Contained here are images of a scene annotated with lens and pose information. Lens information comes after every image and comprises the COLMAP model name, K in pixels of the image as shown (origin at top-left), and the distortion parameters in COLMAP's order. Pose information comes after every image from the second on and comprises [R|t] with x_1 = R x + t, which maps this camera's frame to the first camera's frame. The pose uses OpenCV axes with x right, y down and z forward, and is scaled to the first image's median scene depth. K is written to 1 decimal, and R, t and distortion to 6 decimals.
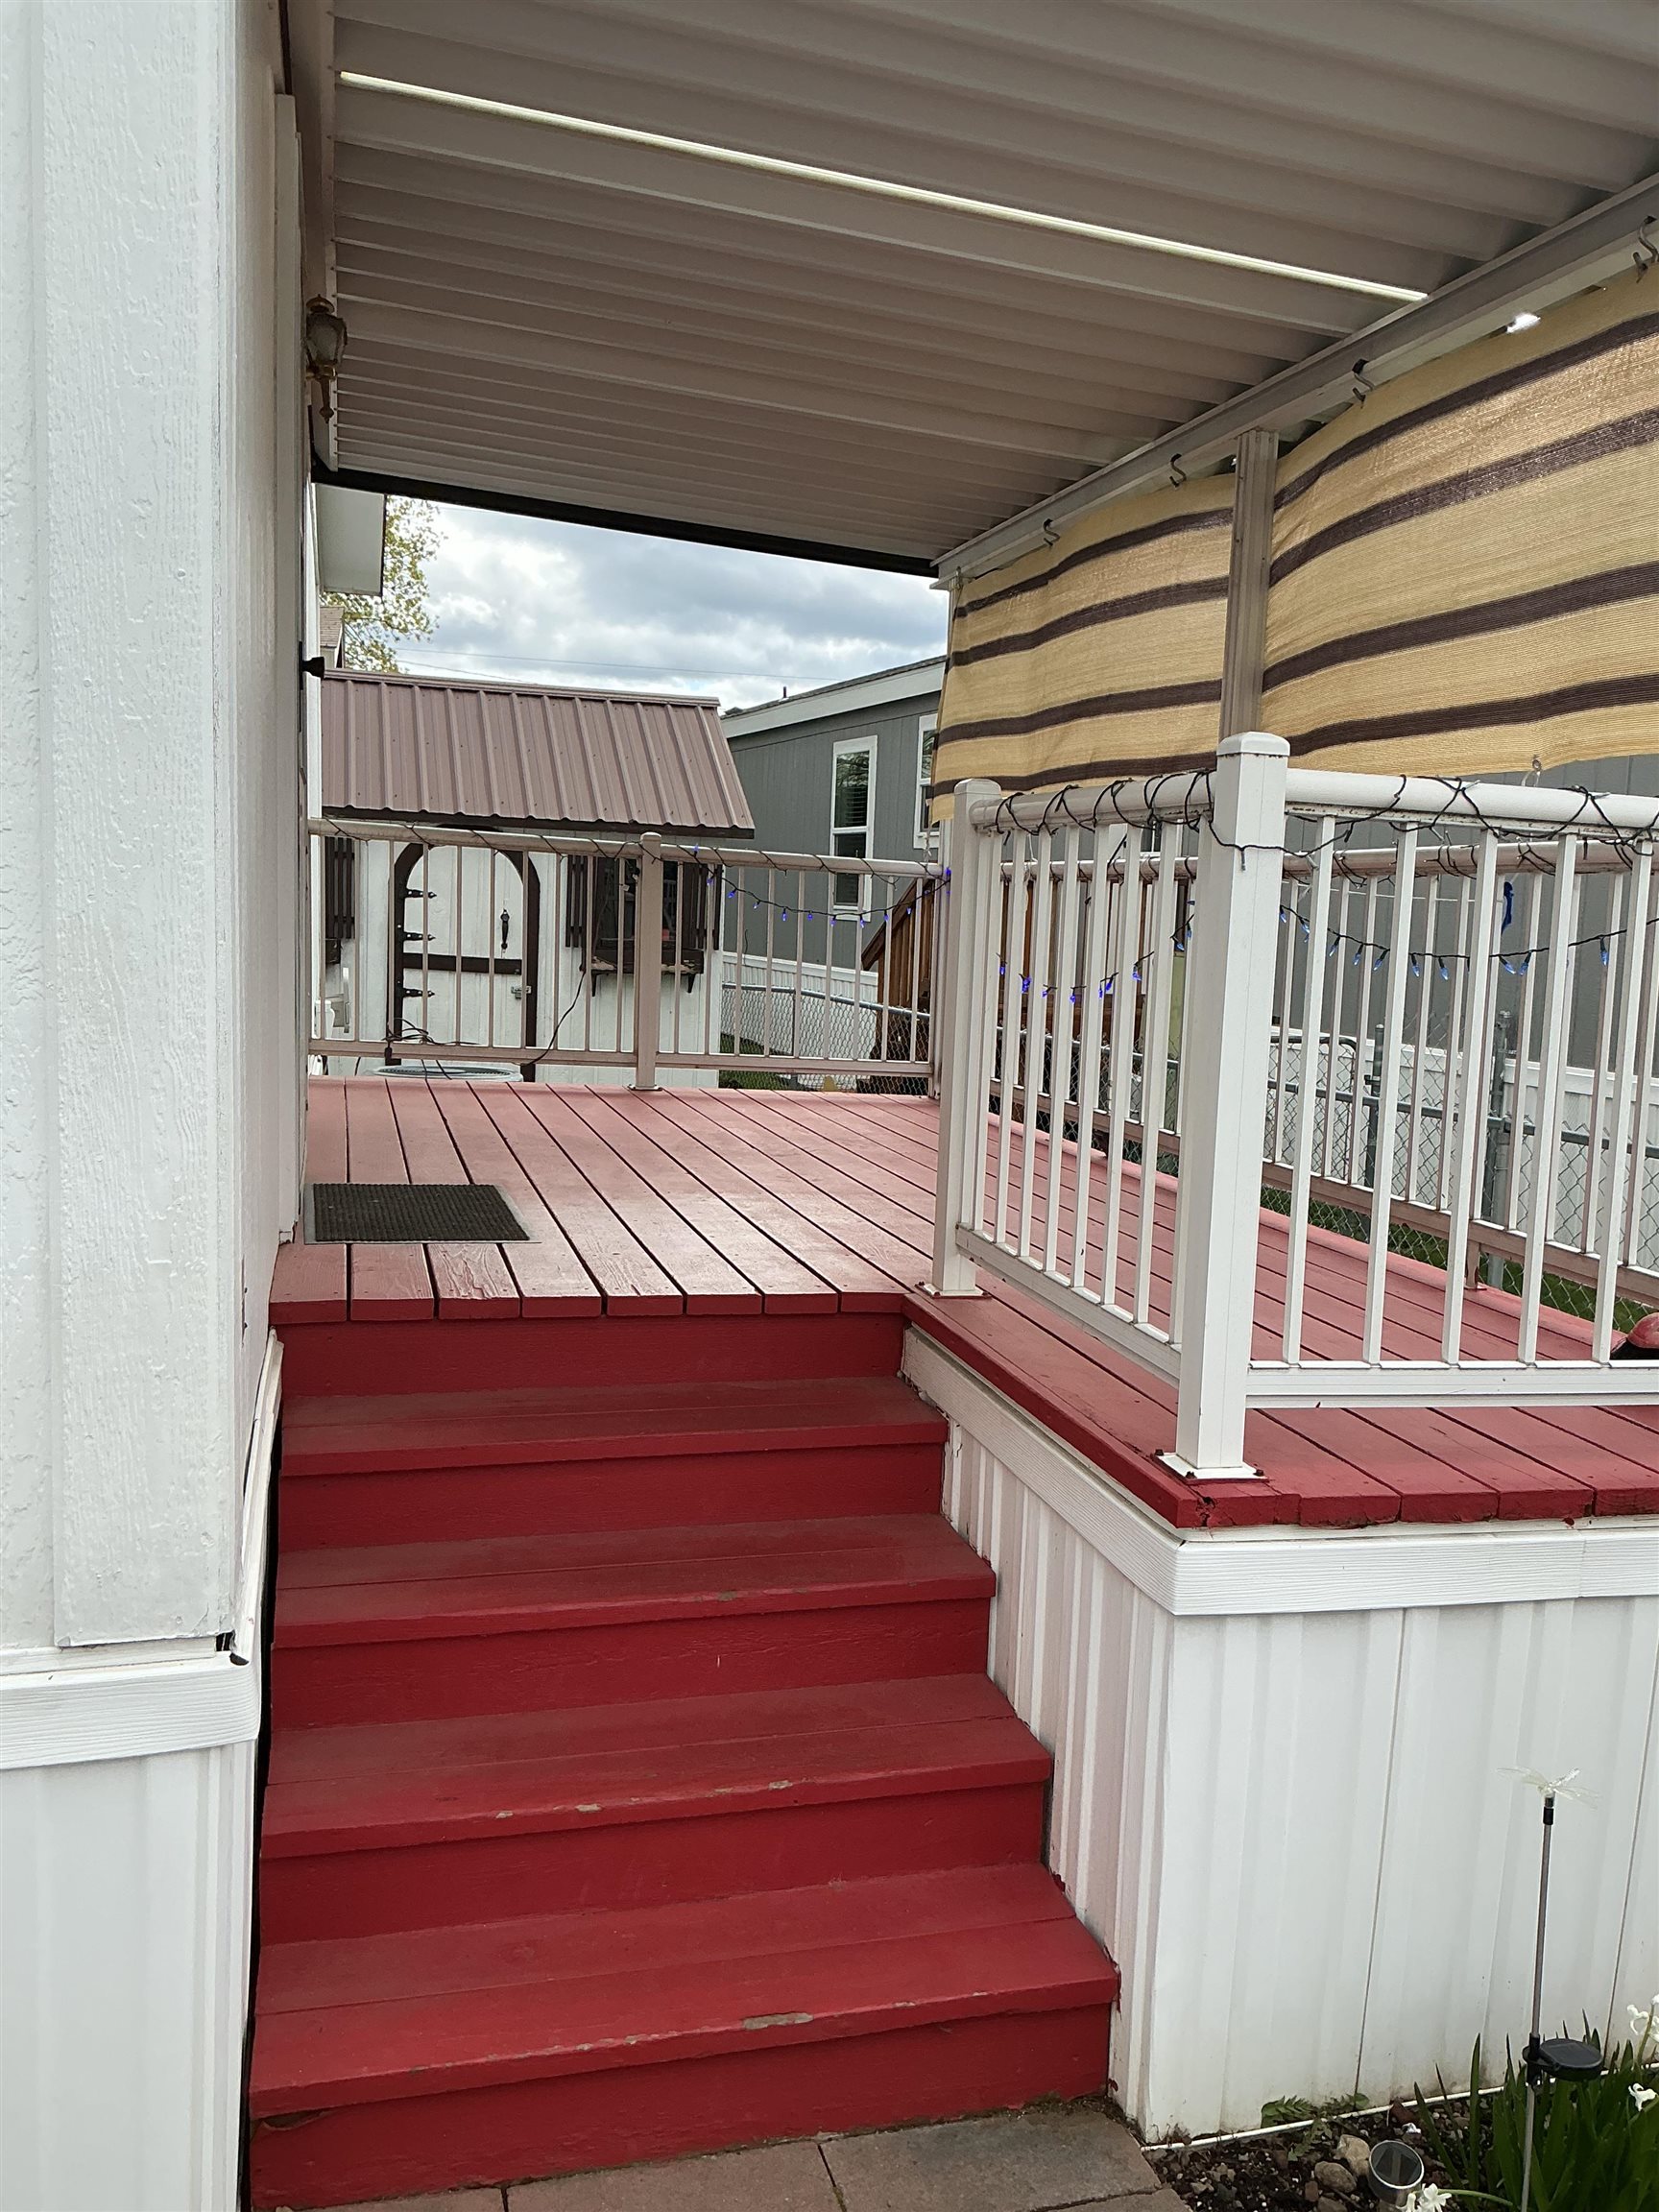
lens RADIAL K [[1826.2, 0, 836.7], [0, 1826.2, 1109.4], [0, 0, 1]] dist [0.161092, -0.329107]
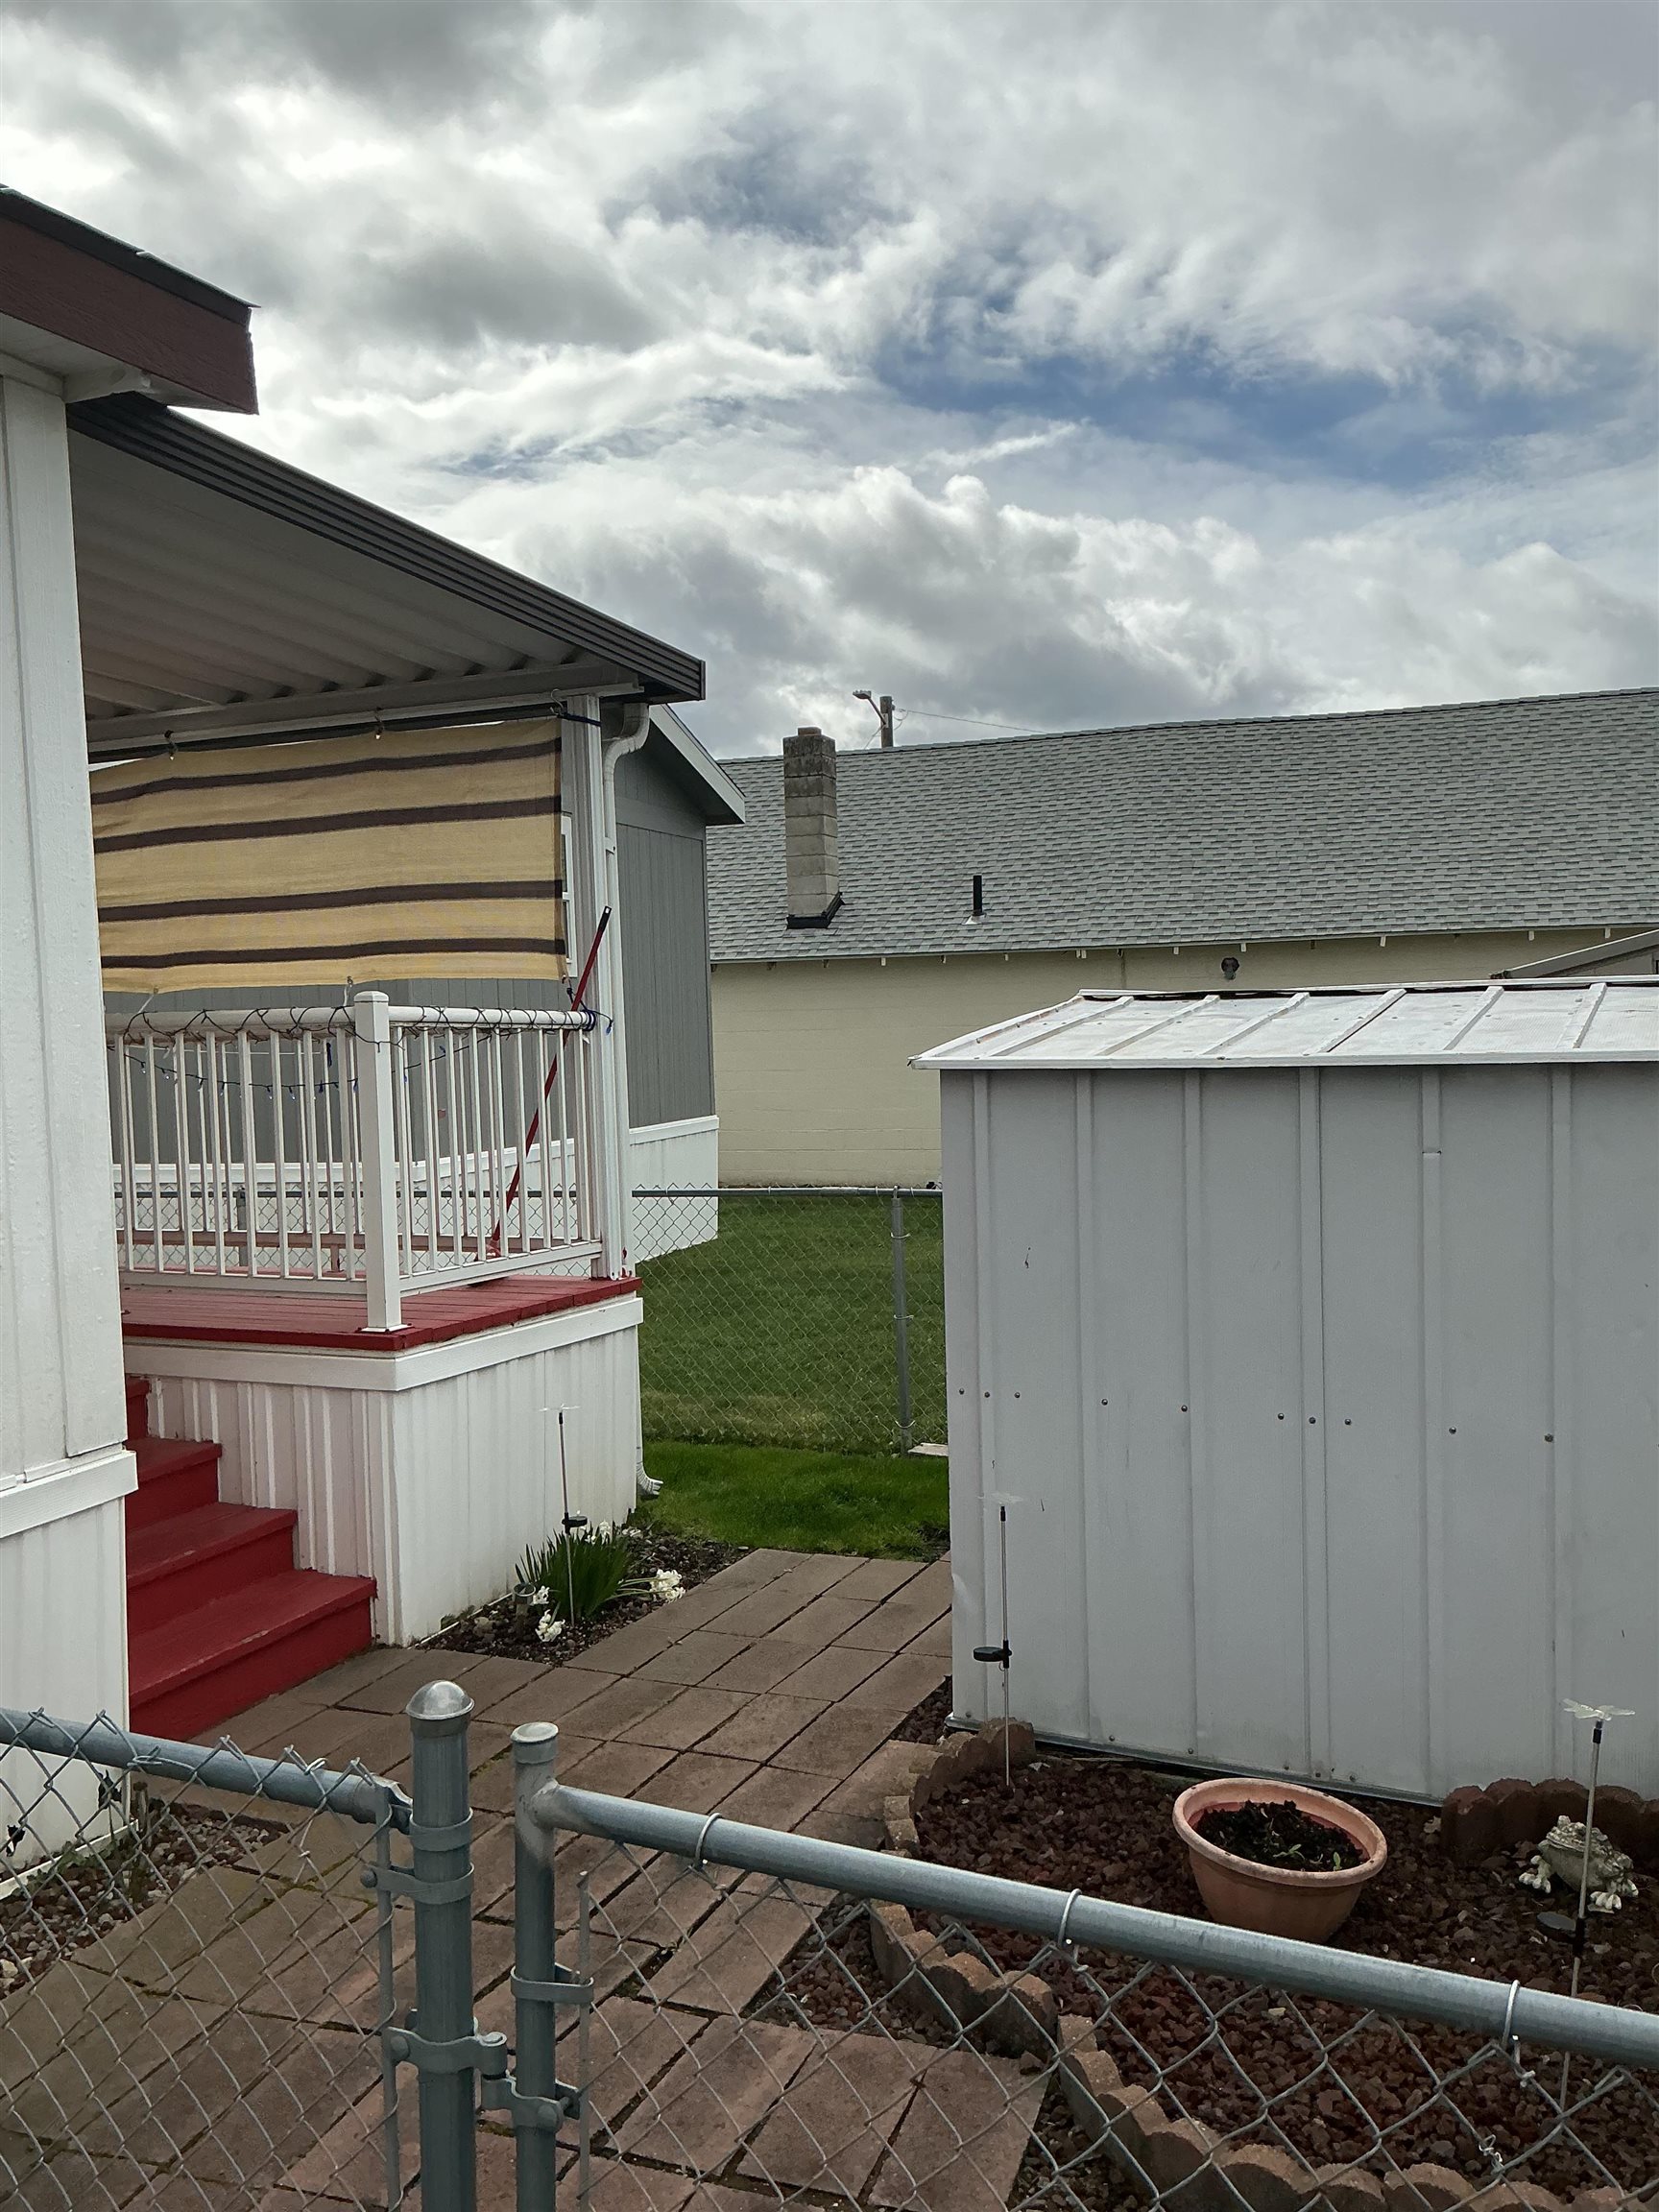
lens RADIAL K [[1826.2, 0, 836.7], [0, 1826.2, 1109.4], [0, 0, 1]] dist [0.161092, -0.329107]
pose [[0.633394, -0.092435, 0.768289, -1.092293], [0.140227, 0.990113, 0.003517, 0.007641], [-0.761018, 0.105507, 0.640094, -0.799473]]
